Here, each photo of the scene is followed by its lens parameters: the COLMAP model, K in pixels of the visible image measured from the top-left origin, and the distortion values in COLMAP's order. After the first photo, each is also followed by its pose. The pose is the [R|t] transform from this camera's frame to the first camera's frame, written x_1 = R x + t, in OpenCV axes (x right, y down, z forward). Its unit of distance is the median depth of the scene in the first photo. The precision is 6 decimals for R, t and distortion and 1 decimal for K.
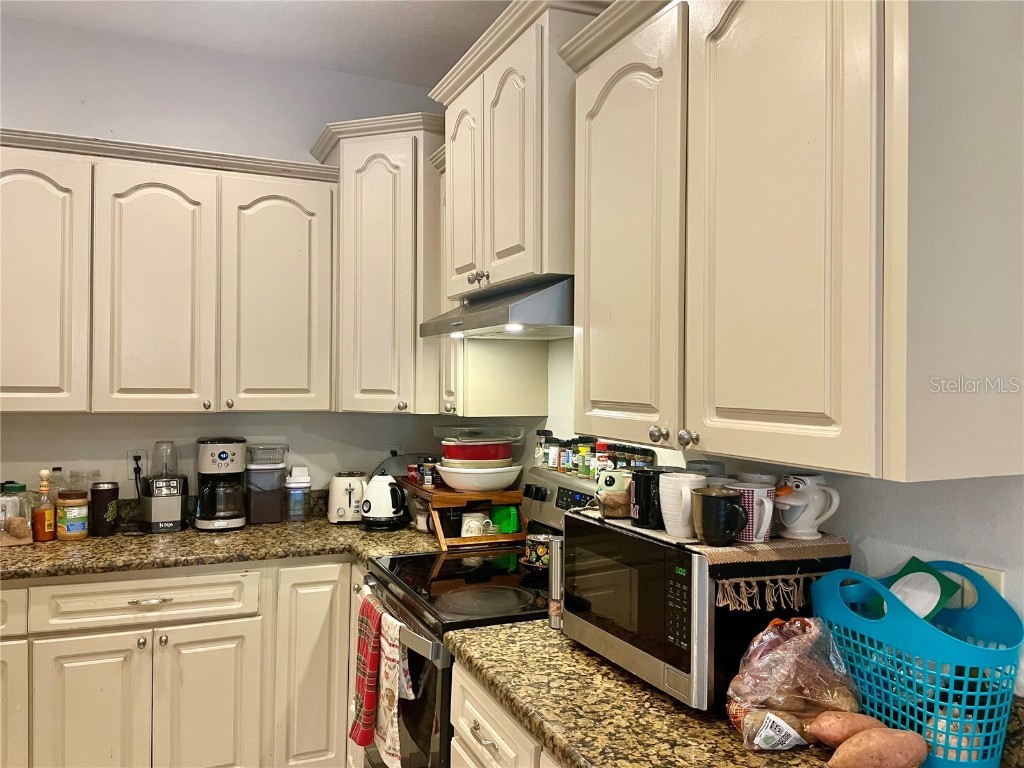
lens RADIAL K [[782.9, 0, 519.2], [0, 782.9, 379.3], [0, 0, 1]] dist [0.056053, -0.075704]
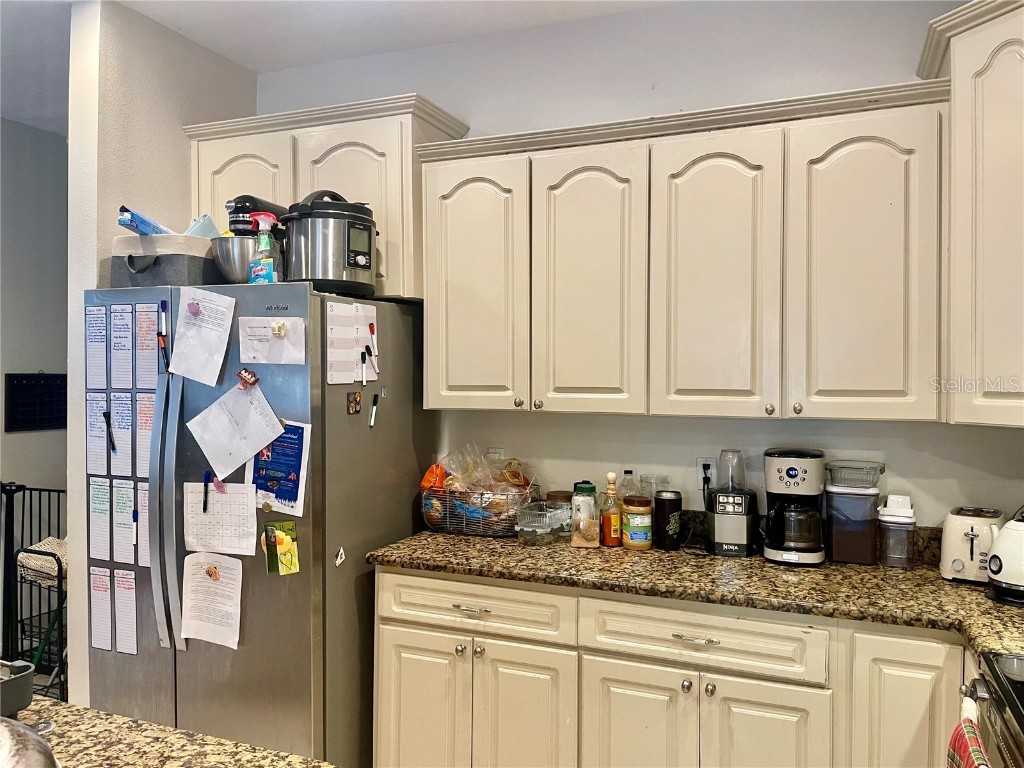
lens RADIAL K [[782.9, 0, 510.7], [0, 782.9, 377.3], [0, 0, 1]] dist [0.056053, -0.075704]
pose [[0.688243, -0.008035, -0.725436, 0.014322], [0.007548, 0.999964, -0.003915, 0.000046], [0.725441, -0.002781, 0.688279, 0.240641]]
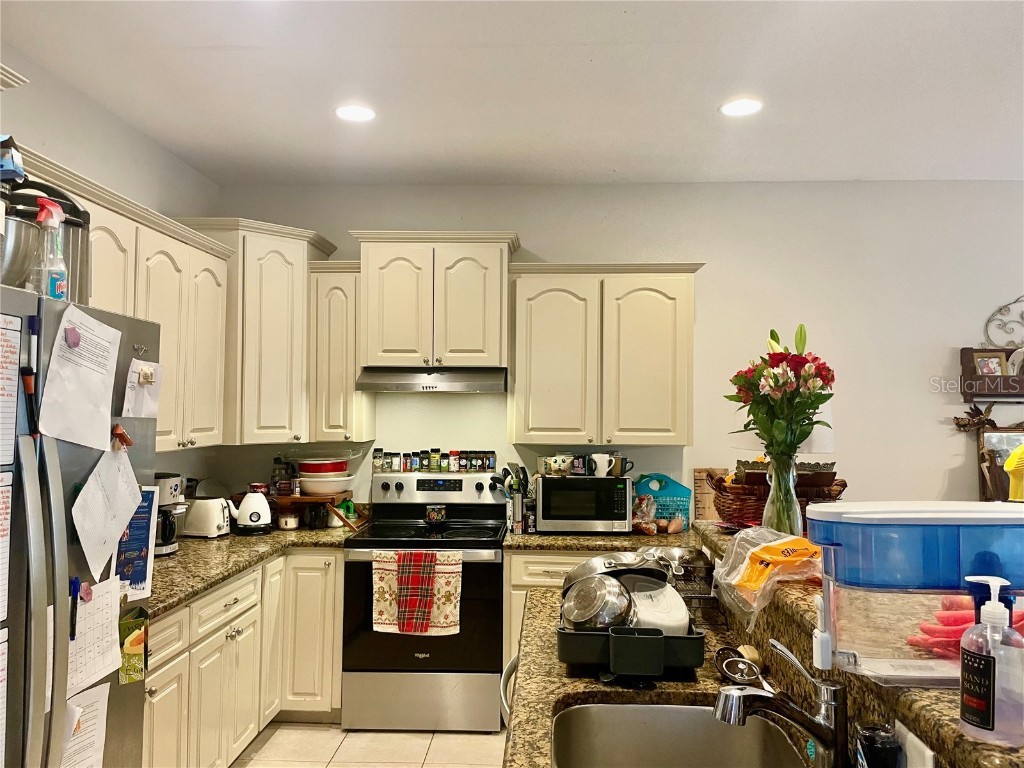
lens RADIAL K [[782.9, 0, 519.1], [0, 782.9, 385.2], [0, 0, 1]] dist [0.056053, -0.075704]
pose [[0.444333, 0.015064, 0.895735, -1.231057], [-0.002248, 0.999874, -0.015700, -0.037700], [-0.895859, 0.004962, 0.444311, 0.036018]]
